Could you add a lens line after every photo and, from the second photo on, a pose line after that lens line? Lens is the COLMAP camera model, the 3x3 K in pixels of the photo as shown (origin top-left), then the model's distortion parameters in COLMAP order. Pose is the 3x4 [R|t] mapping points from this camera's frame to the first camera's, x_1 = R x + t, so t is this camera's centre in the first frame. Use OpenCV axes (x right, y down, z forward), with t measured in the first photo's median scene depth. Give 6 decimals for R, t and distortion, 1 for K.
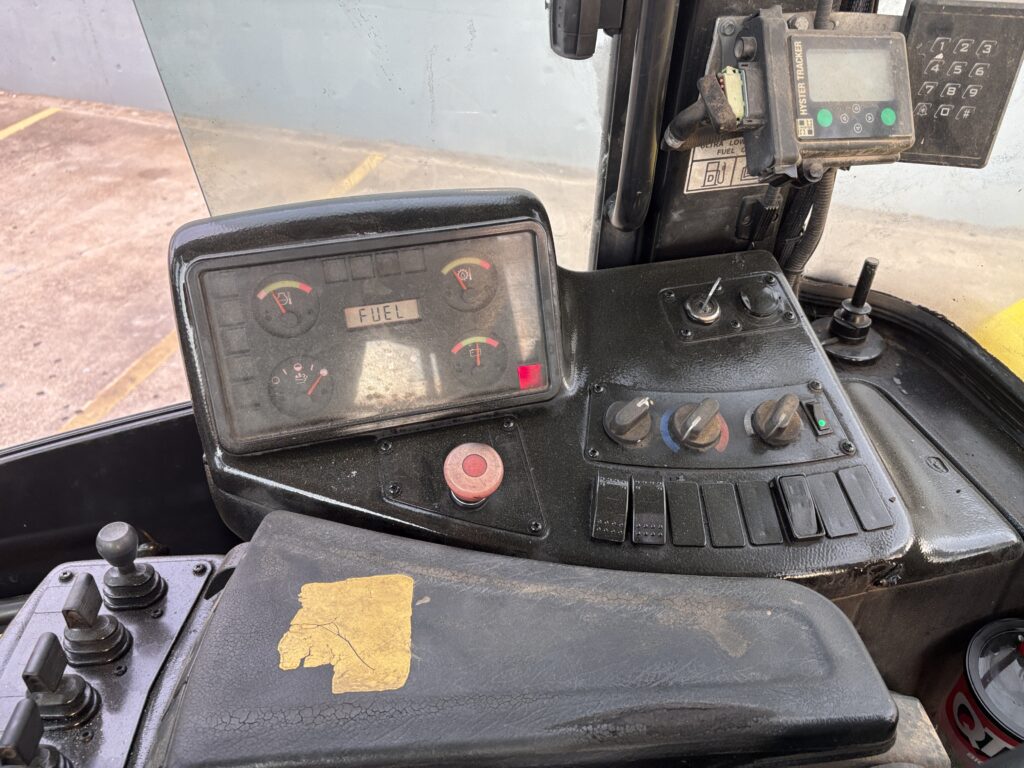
lens RADIAL K [[777.9, 0, 511.0], [0, 777.9, 371.3], [0, 0, 1]] dist [0.028350, -0.007527]
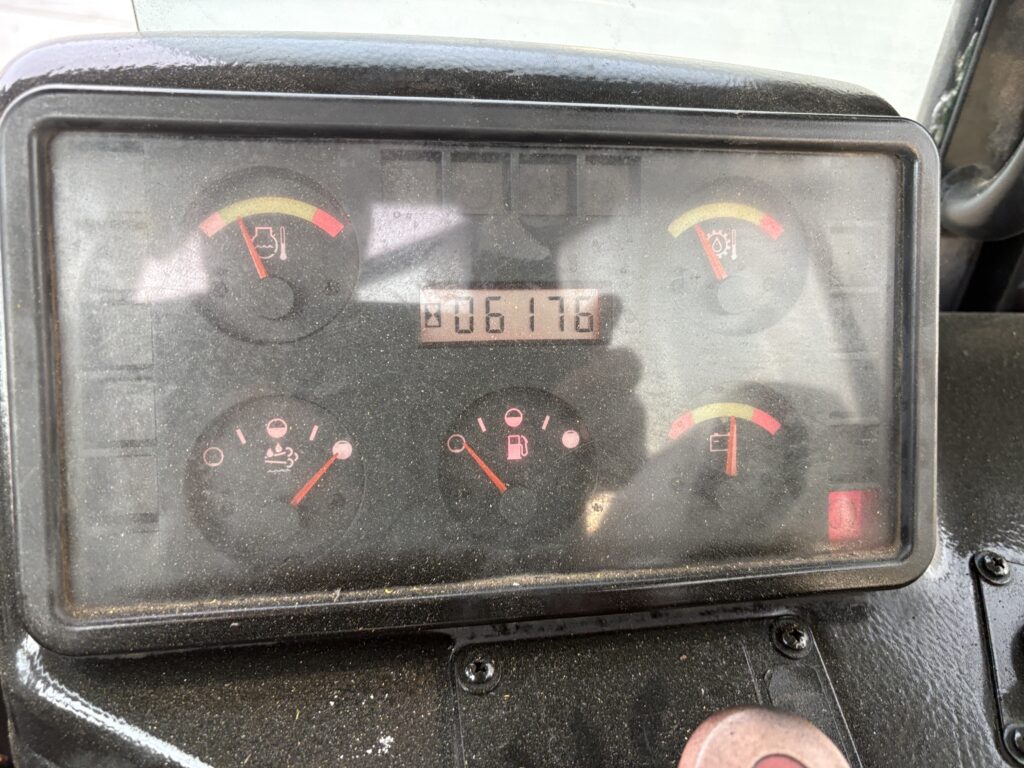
lens RADIAL K [[777.9, 0, 511.0], [0, 777.9, 371.3], [0, 0, 1]] dist [0.028350, -0.007527]
pose [[0.994134, 0.095845, -0.050113, -0.145027], [-0.103634, 0.976721, -0.187819, 0.027084], [0.030945, 0.191910, 0.980924, 0.629589]]
